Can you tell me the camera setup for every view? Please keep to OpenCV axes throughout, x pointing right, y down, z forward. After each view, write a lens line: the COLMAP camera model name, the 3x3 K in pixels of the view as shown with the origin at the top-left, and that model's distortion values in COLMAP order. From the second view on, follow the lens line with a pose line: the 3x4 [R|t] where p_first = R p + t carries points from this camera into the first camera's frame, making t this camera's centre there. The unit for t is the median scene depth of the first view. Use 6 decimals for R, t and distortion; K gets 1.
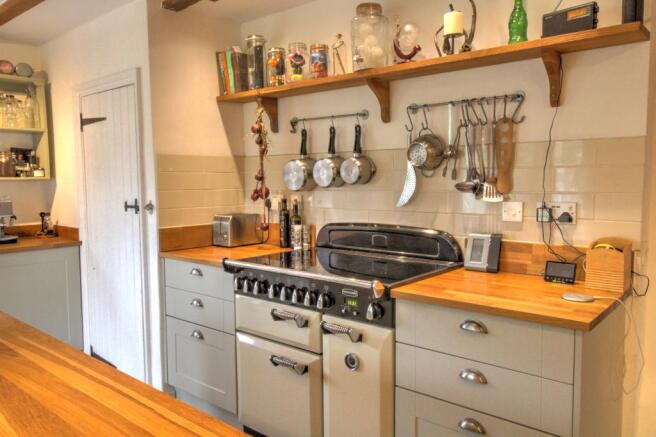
lens RADIAL K [[503.4, 0, 328.0], [0, 503.4, 218.5], [0, 0, 1]] dist [0.021300, -0.000224]
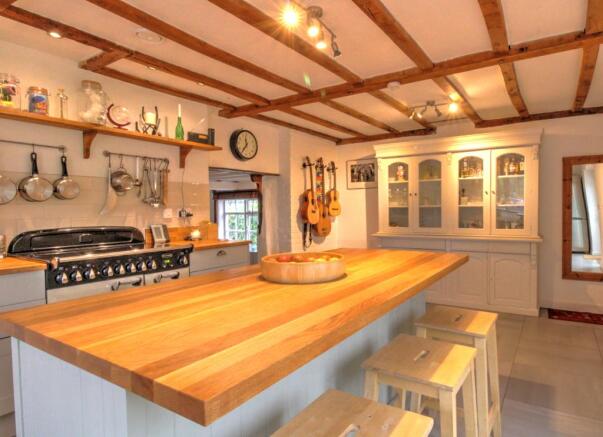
lens RADIAL K [[350.4, 0, 355.5], [0, 350.4, 219.2], [0, 0, 1]] dist [0.001208, 0.000102]
pose [[-0.186163, -0.028360, 0.982109, -1.037291], [0.081732, 0.995672, 0.044244, 0.008549], [-0.979113, 0.088507, -0.183039, 0.412525]]
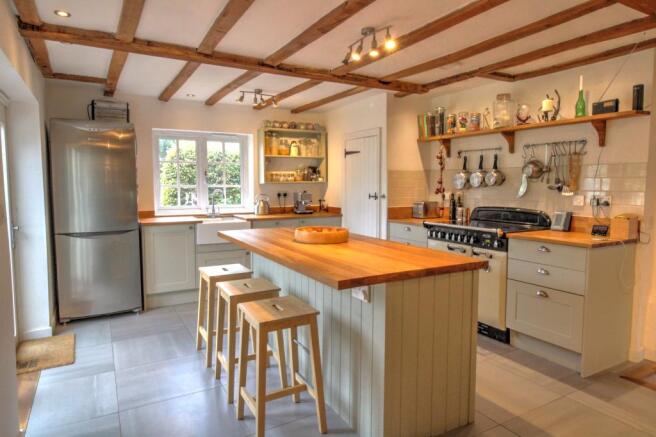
lens RADIAL K [[418.9, 0, 328.0], [0, 418.9, 218.5], [0, 0, 1]] dist [-0.001102, -0.001009]
pose [[0.940752, 0.033750, -0.337412, 0.005022], [-0.030539, 0.999424, 0.014821, 0.050536], [0.337718, -0.003639, 0.941240, -0.696159]]
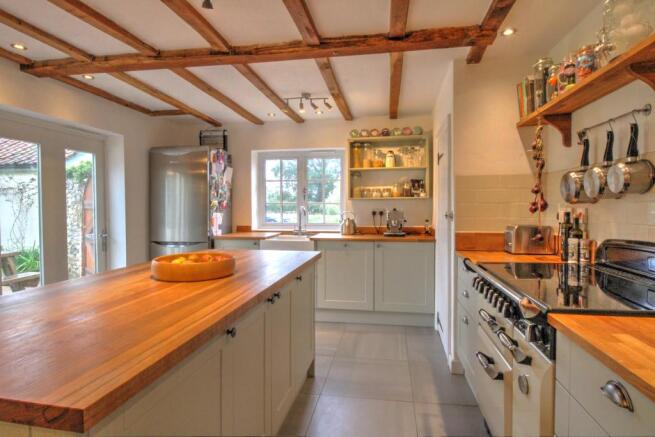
lens RADIAL K [[352.6, 0, 327.5], [0, 352.6, 218.5], [0, 0, 1]] dist [-0.008047, -0.001487]
pose [[0.503461, 0.033346, -0.863374, 0.311848], [-0.065312, 0.997865, 0.000455, 0.005862], [0.861546, 0.056159, 0.504564, 0.272582]]
